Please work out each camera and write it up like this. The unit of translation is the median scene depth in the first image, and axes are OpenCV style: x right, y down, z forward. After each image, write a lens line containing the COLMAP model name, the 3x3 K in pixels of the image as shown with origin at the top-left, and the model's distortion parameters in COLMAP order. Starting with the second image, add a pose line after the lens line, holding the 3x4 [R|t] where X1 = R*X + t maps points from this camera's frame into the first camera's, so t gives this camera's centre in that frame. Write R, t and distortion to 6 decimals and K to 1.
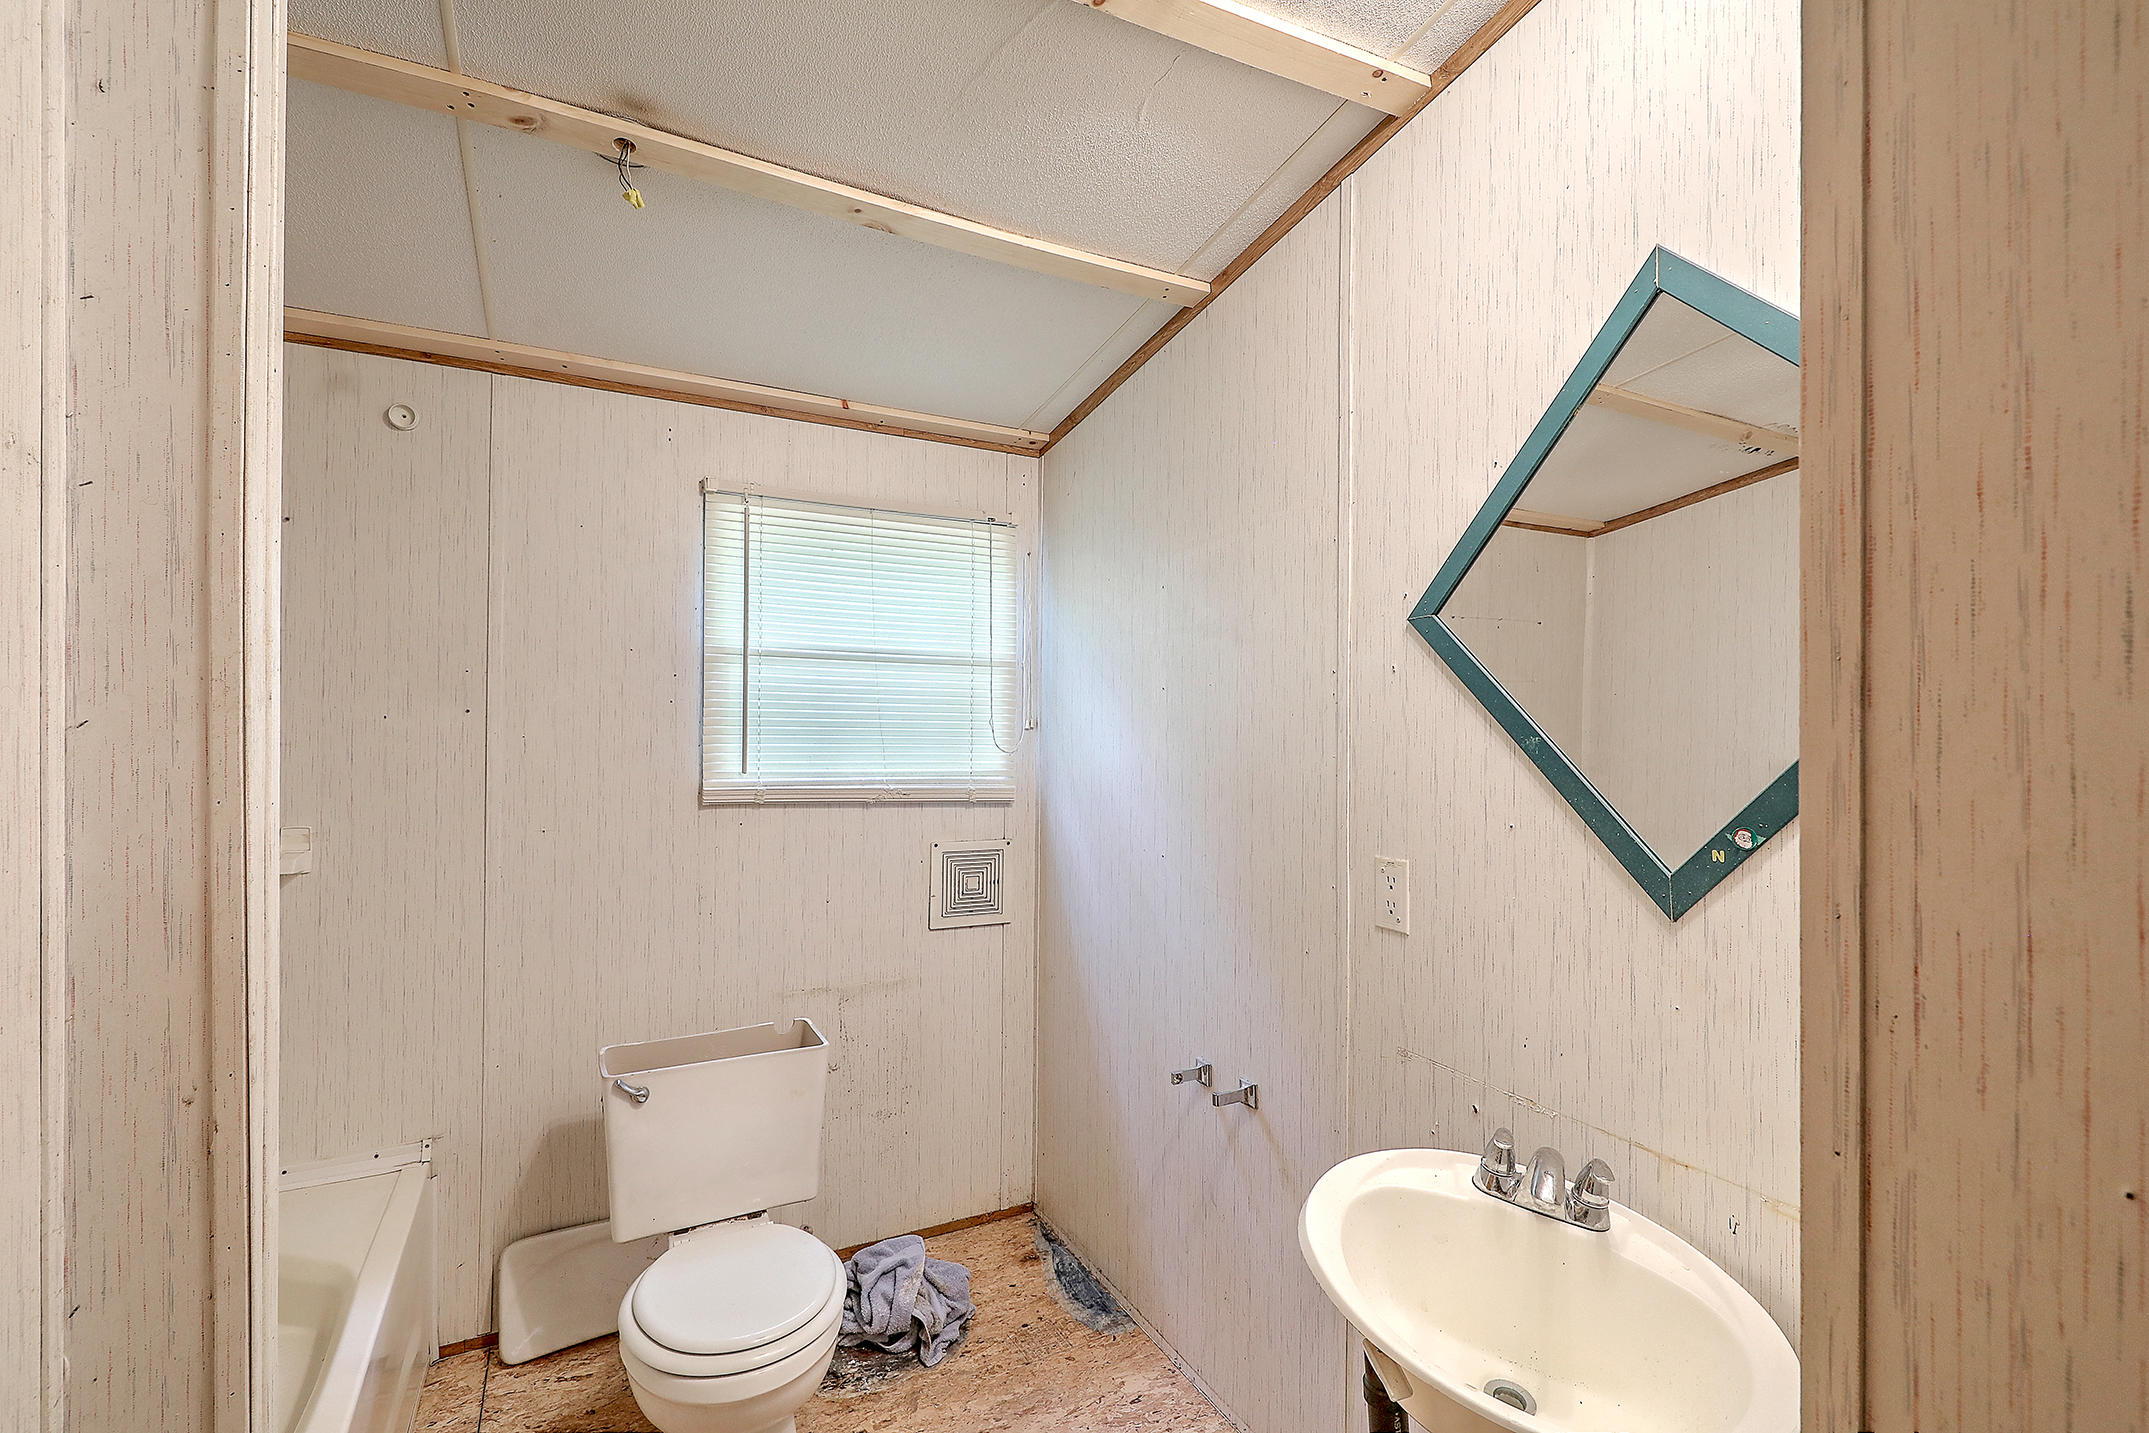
lens RADIAL K [[978.4, 0, 1069.5], [0, 978.4, 724.3], [0, 0, 1]] dist [-0.002849, 0.002606]
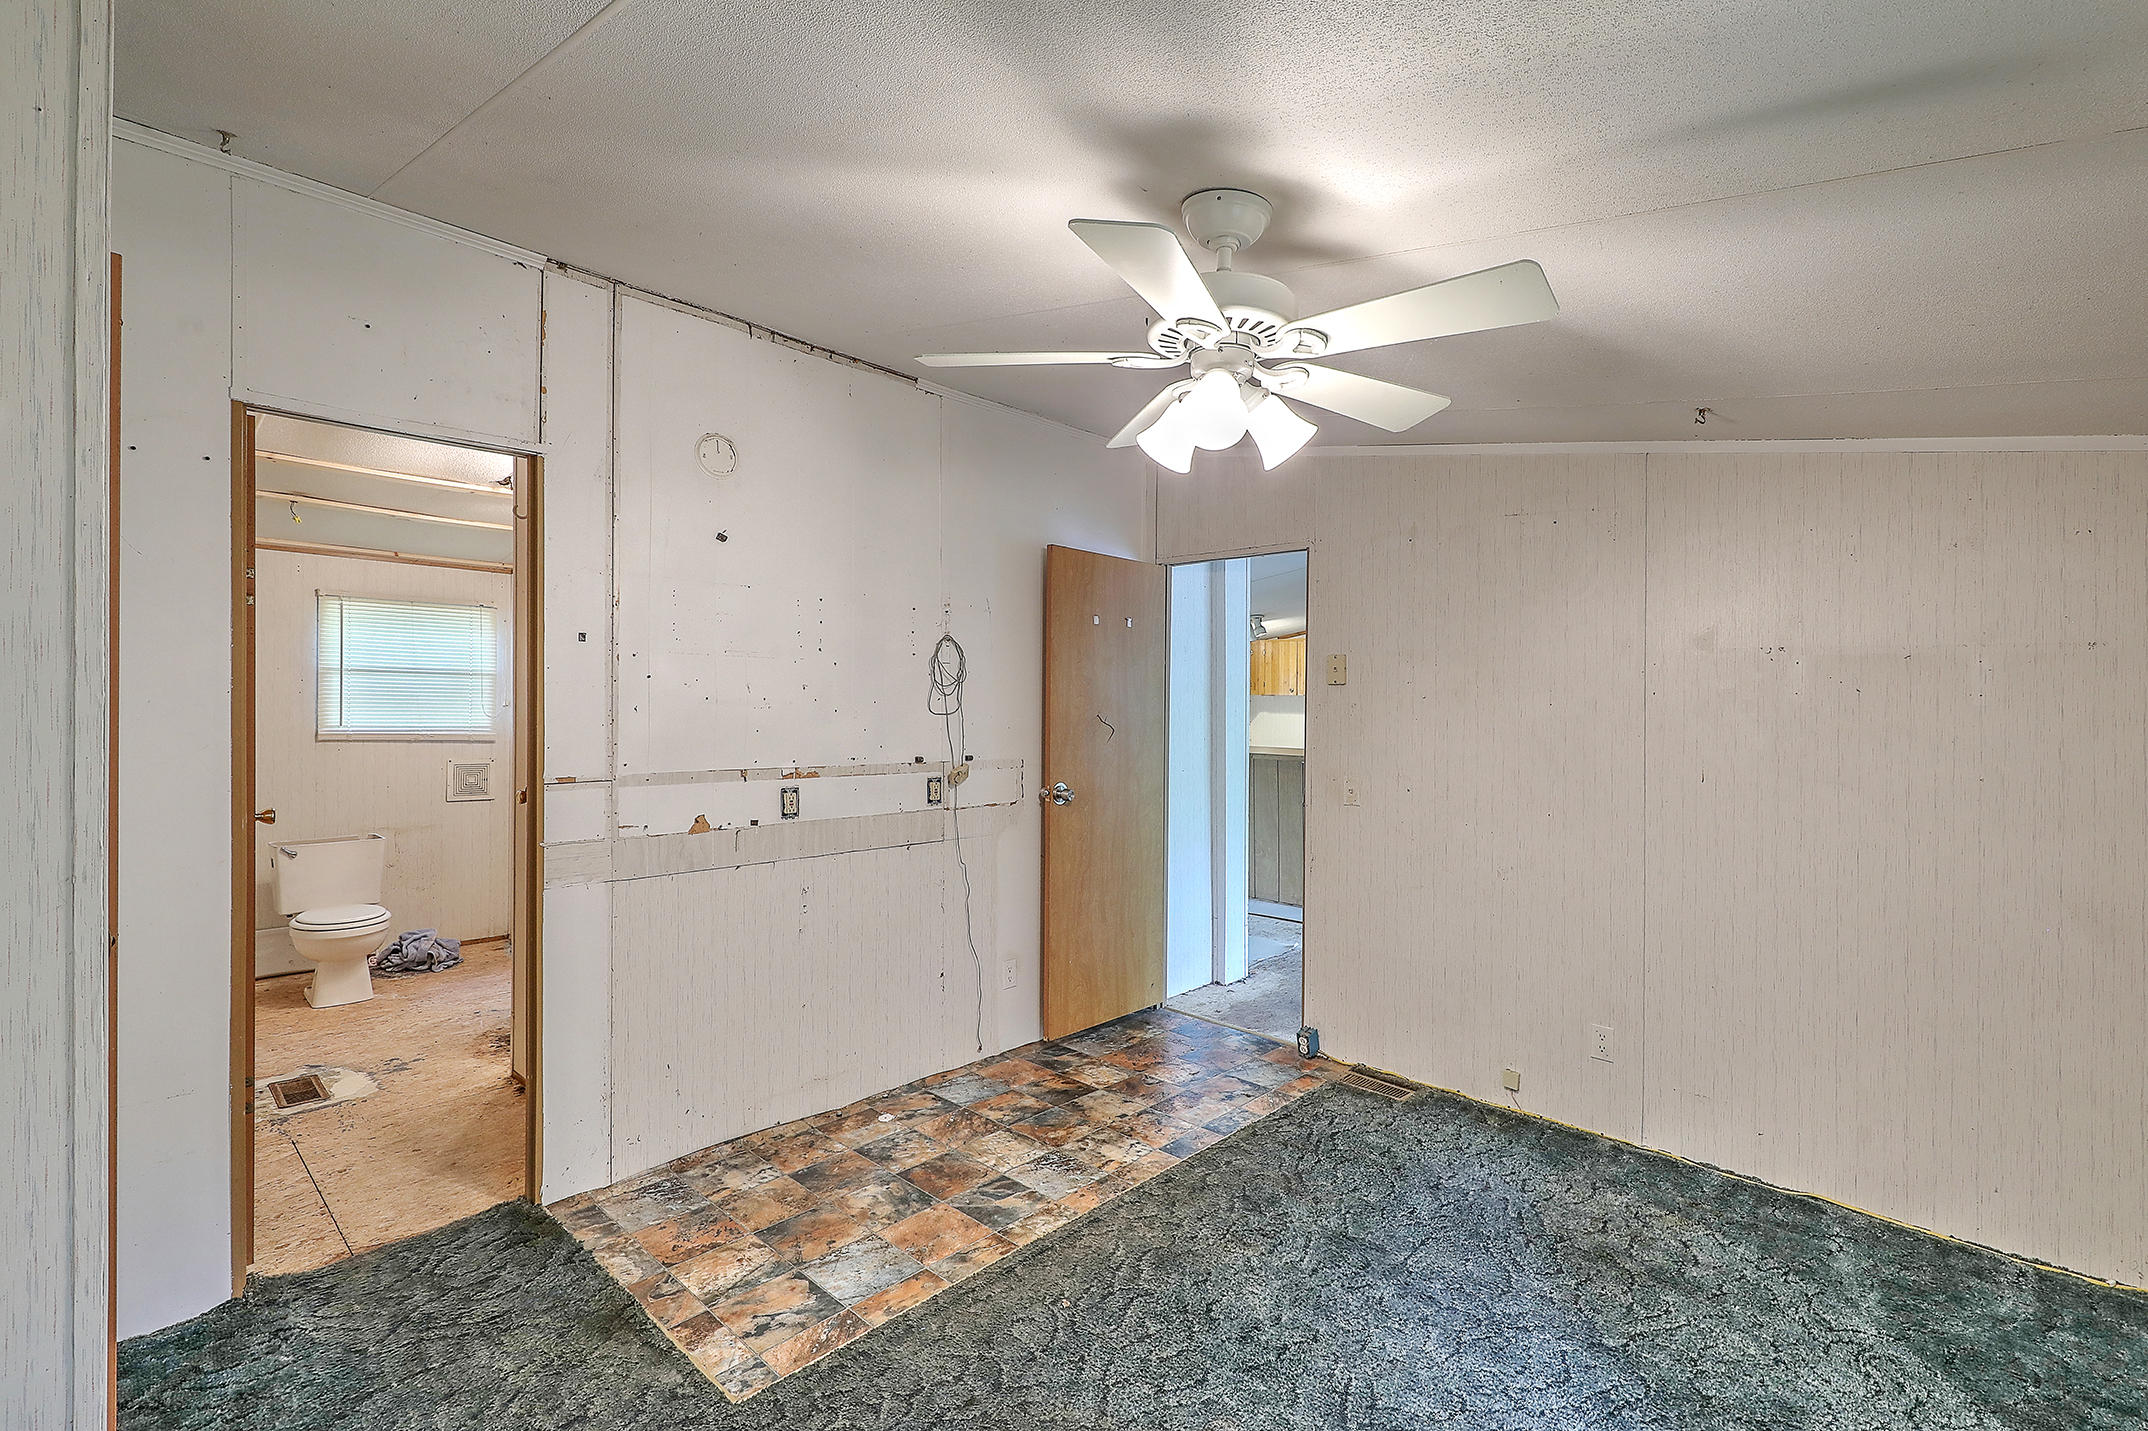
lens RADIAL K [[977.9, 0, 1078.4], [0, 977.9, 705.6], [0, 0, 1]] dist [-0.002849, 0.002606]
pose [[0.948267, -0.007333, 0.317390, 0.501727], [0.004936, 0.999953, 0.008355, -0.007313], [-0.317436, -0.006356, 0.948258, -1.490434]]
